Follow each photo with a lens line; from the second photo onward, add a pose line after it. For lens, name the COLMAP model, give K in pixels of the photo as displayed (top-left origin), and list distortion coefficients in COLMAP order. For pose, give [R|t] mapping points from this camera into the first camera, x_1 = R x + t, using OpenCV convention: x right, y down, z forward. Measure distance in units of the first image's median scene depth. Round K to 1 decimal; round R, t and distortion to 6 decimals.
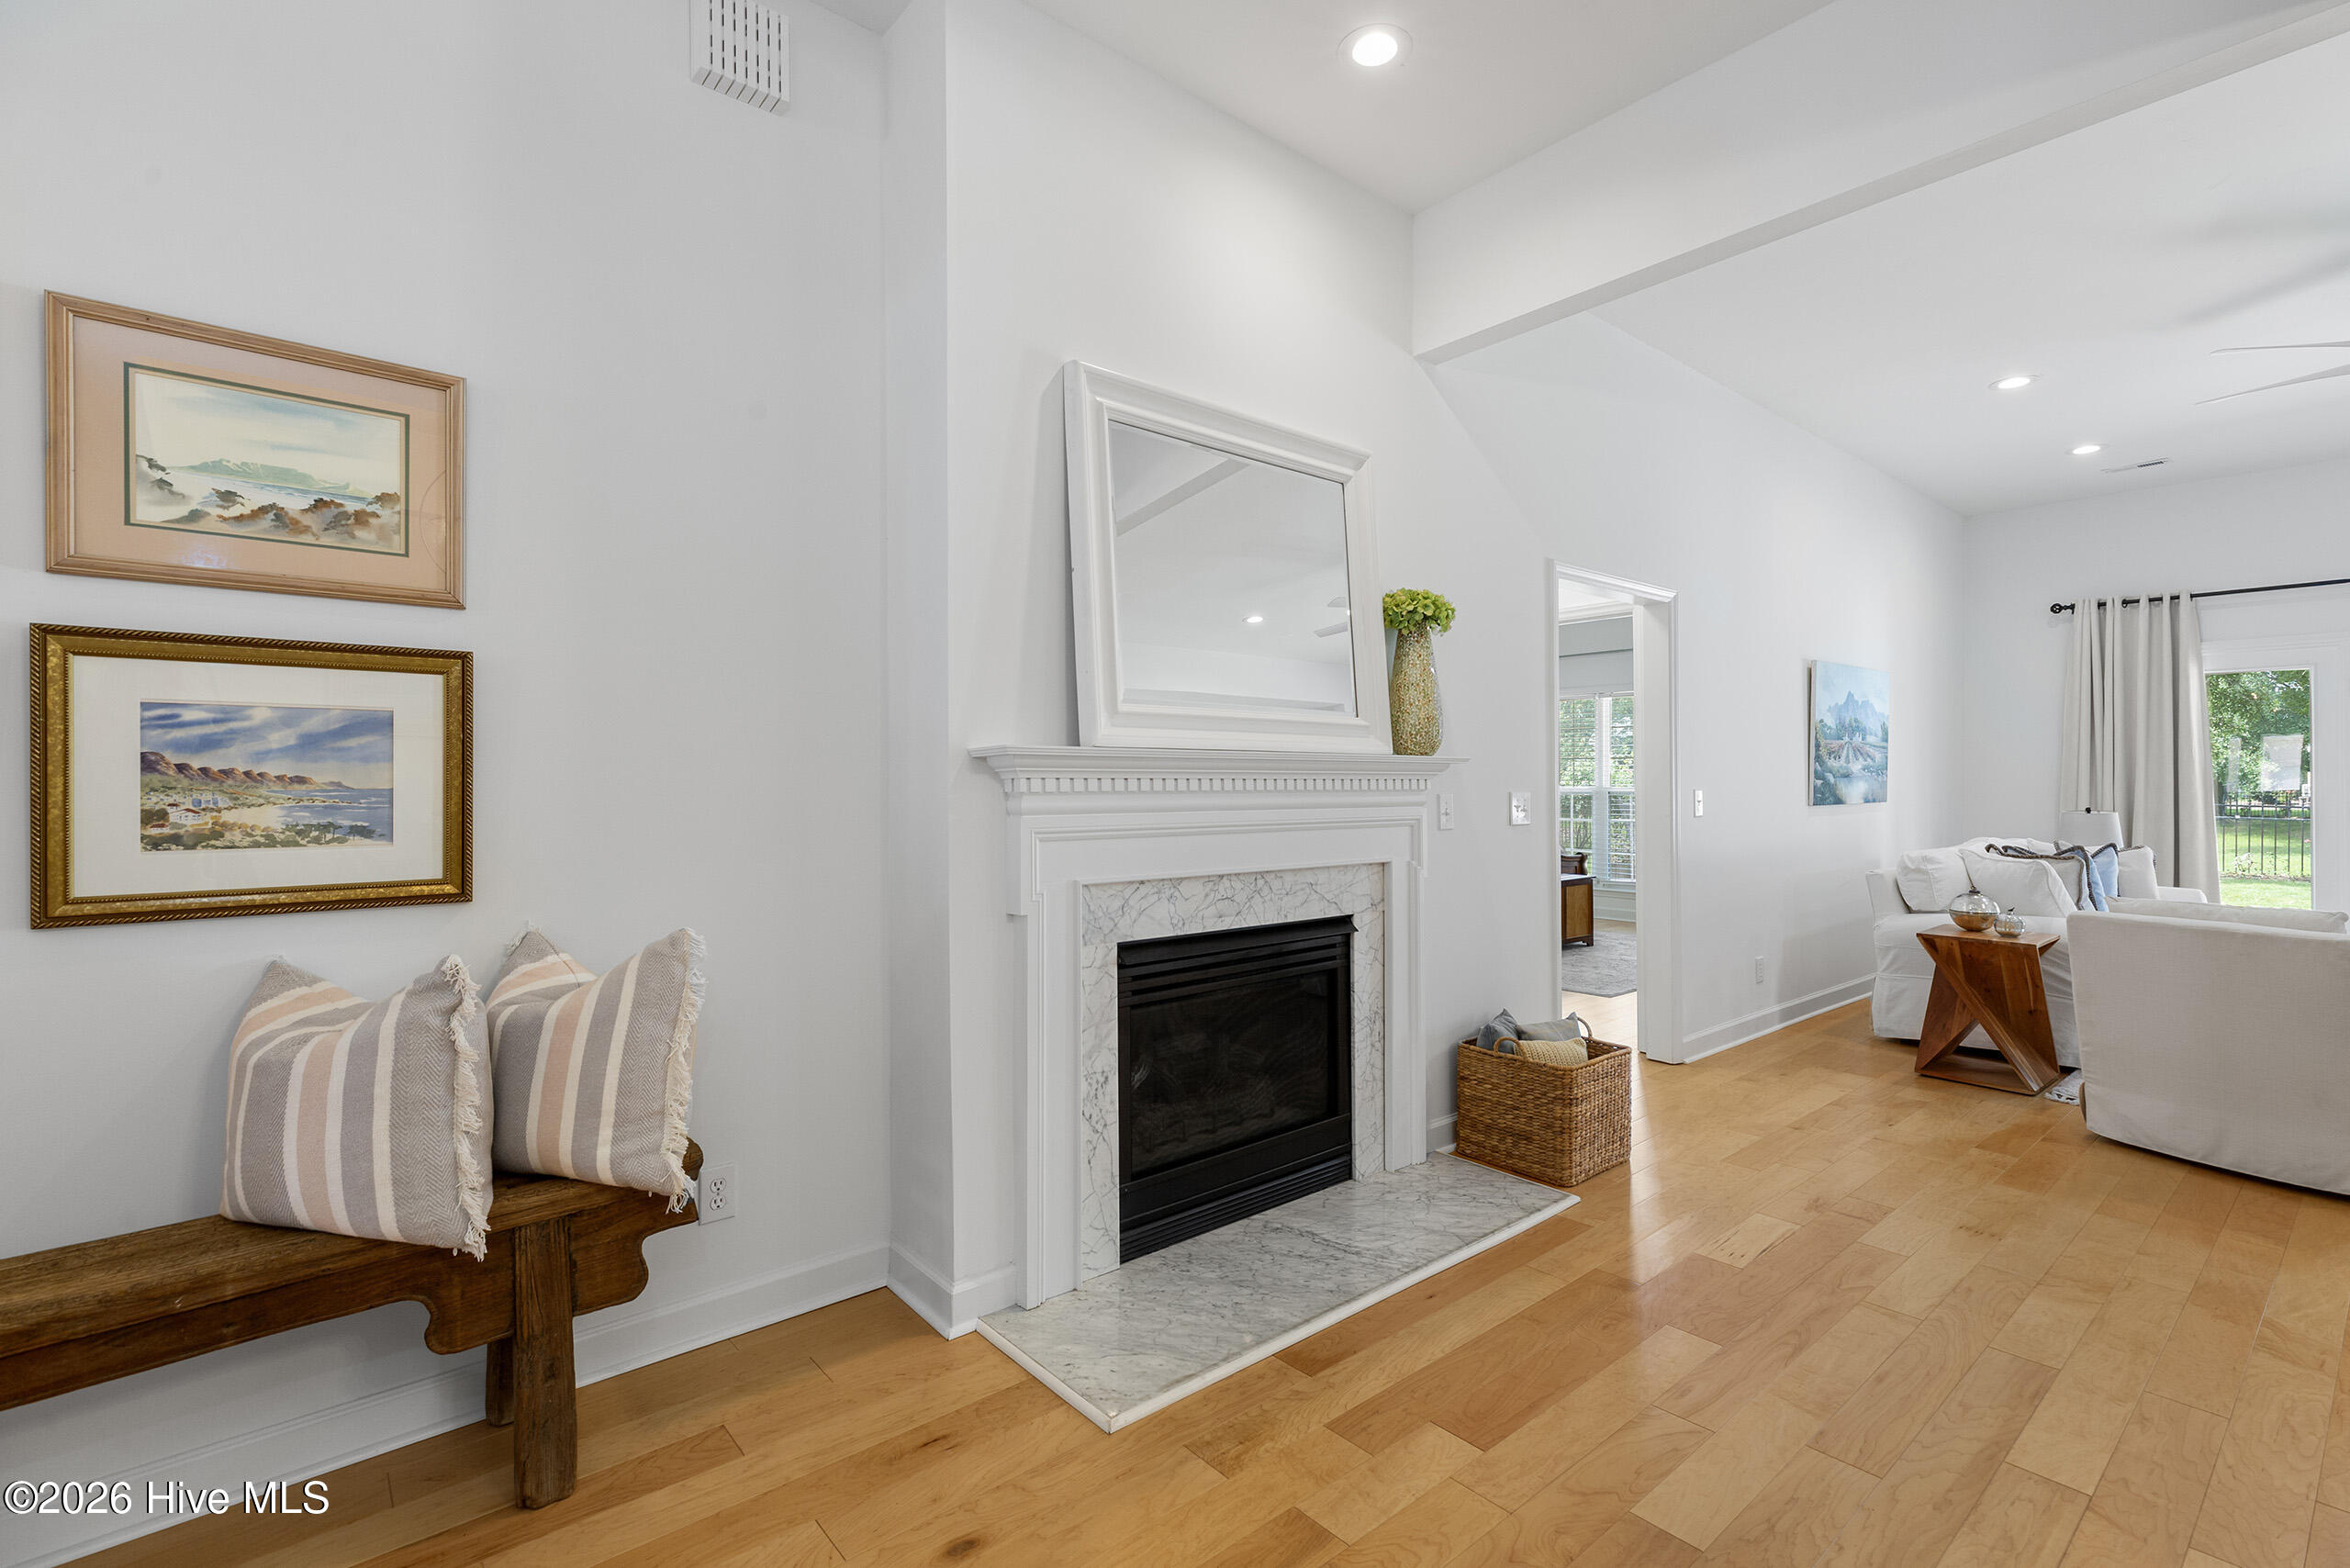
lens RADIAL K [[1060.7, 0, 1189.5], [0, 1060.7, 791.4], [0, 0, 1]] dist [0.001143, 0.001309]
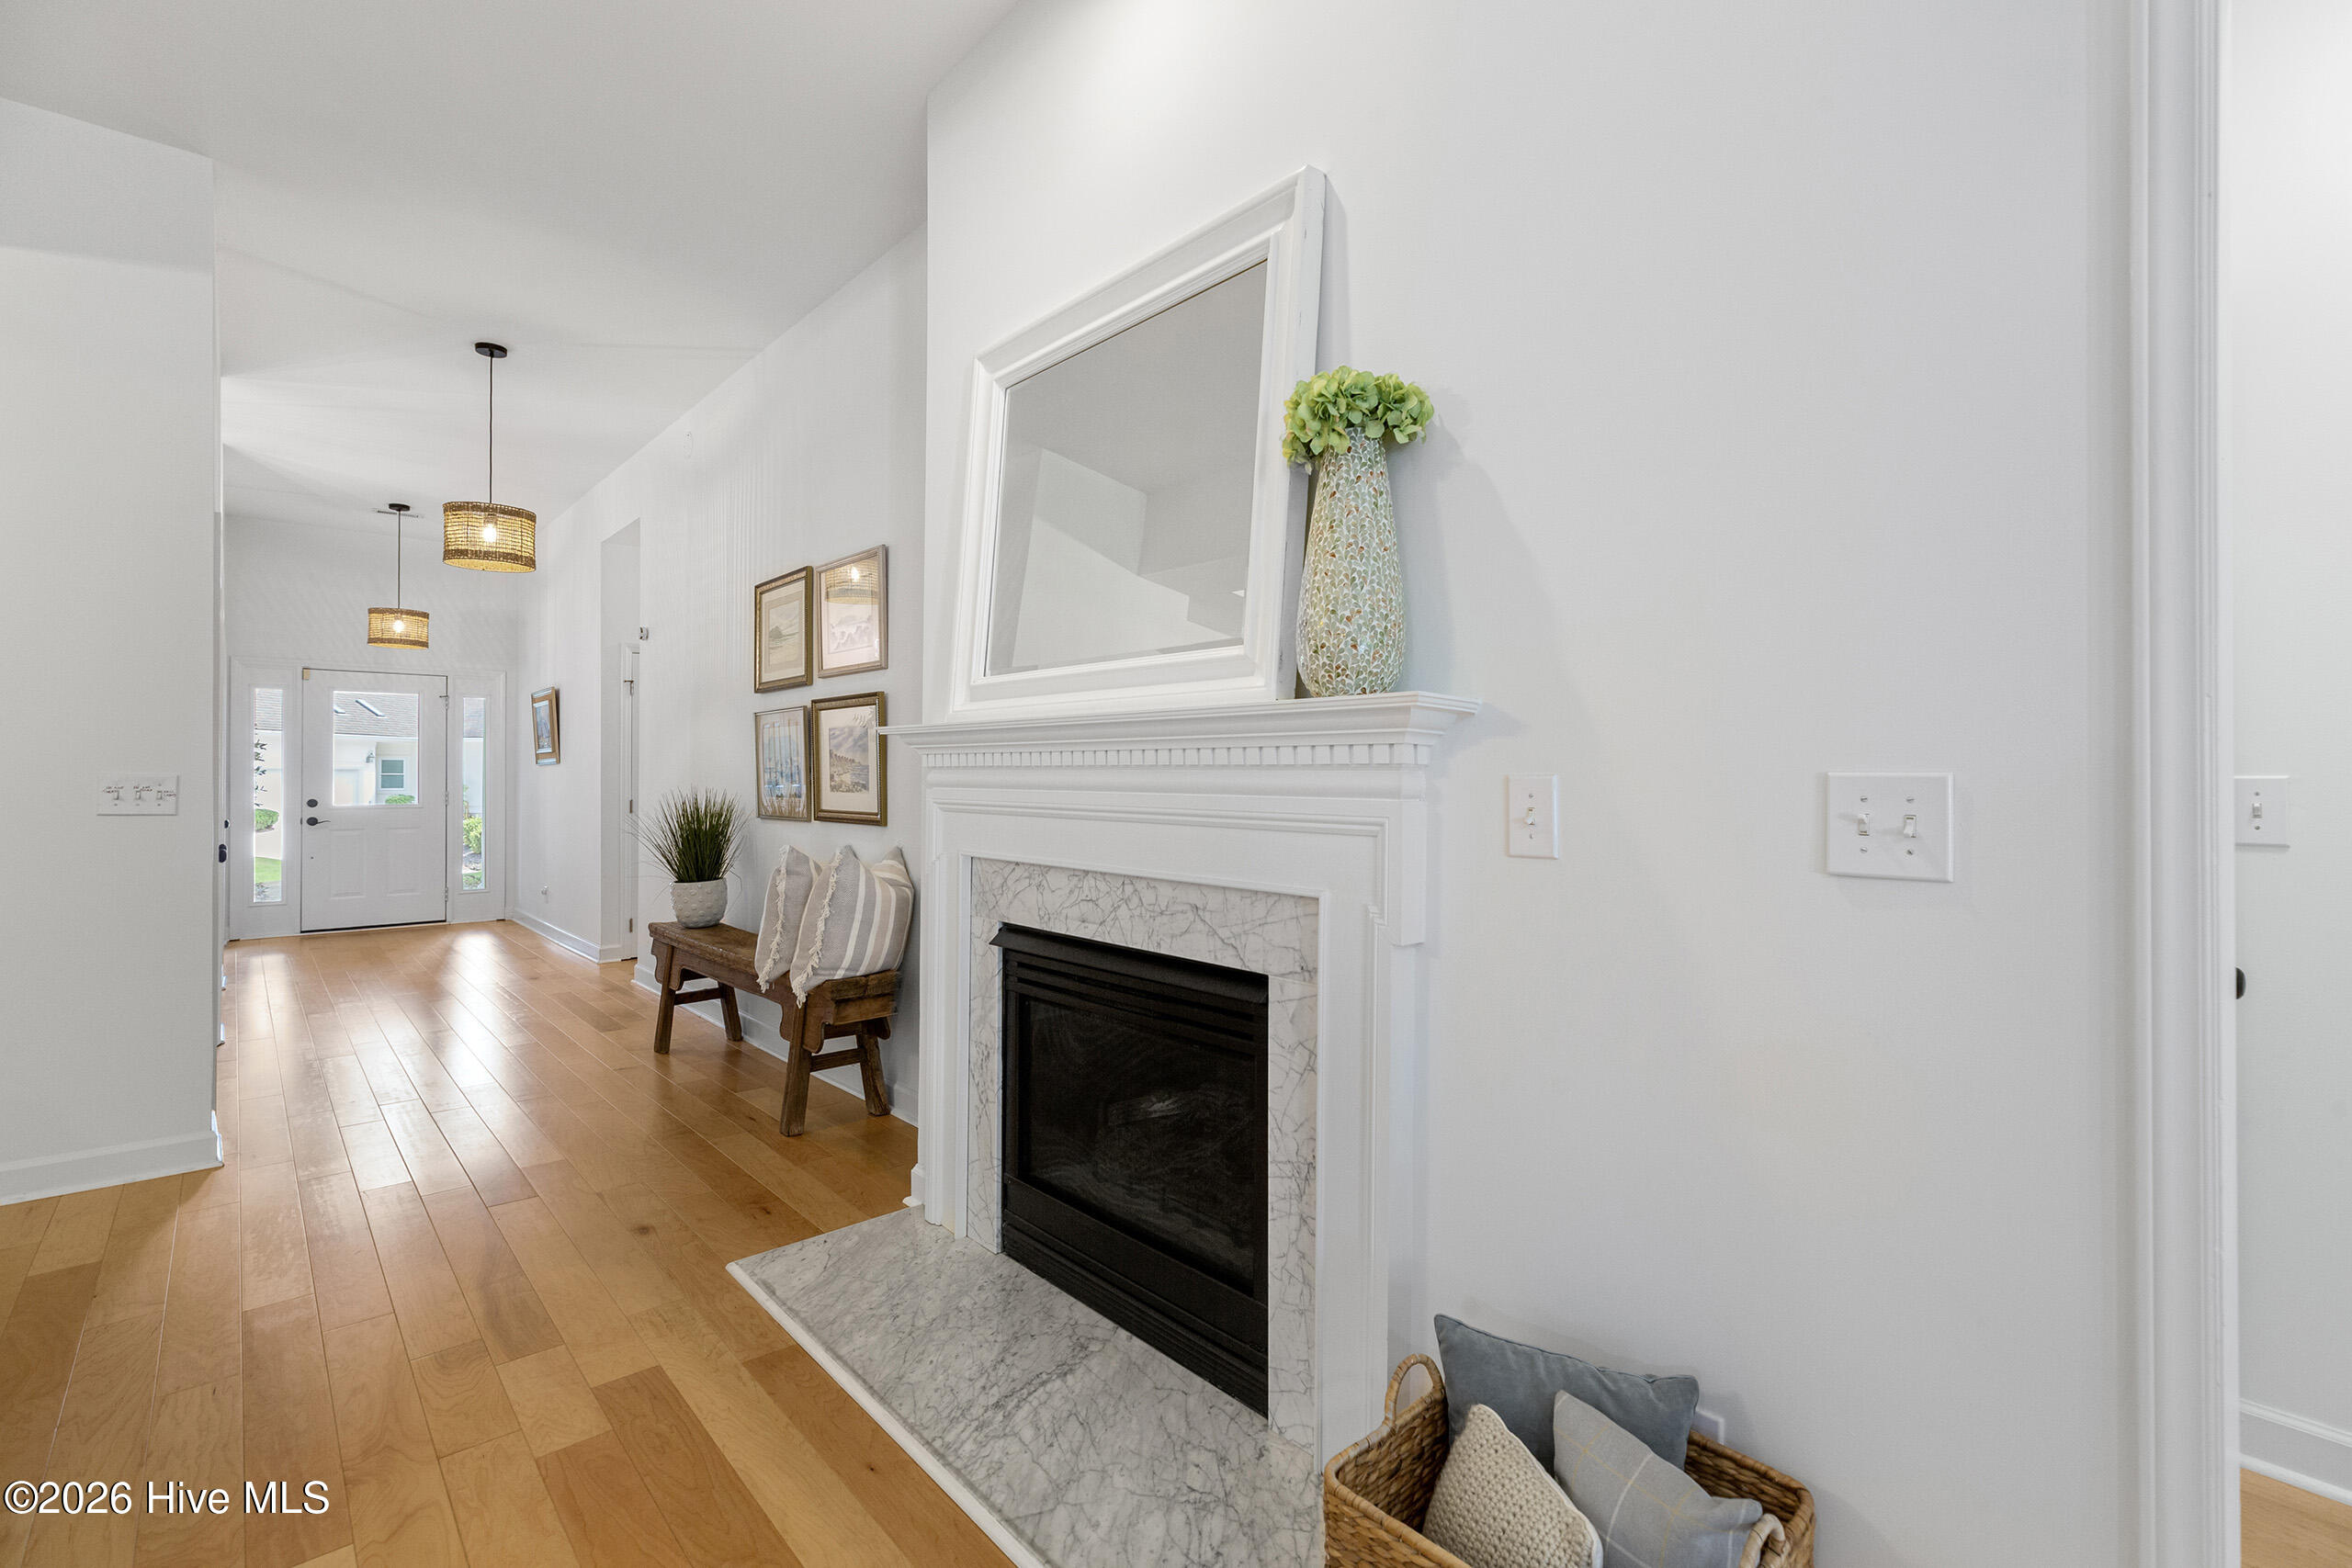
lens RADIAL K [[1061.4, 0, 1189.4], [0, 1061.4, 775.4], [0, 0, 1]] dist [0.001143, 0.001309]
pose [[0.018513, 0.002771, -0.999825, 0.806027], [-0.008818, 0.999958, 0.002608, 0.003516], [0.999790, 0.008768, 0.018536, 1.018931]]
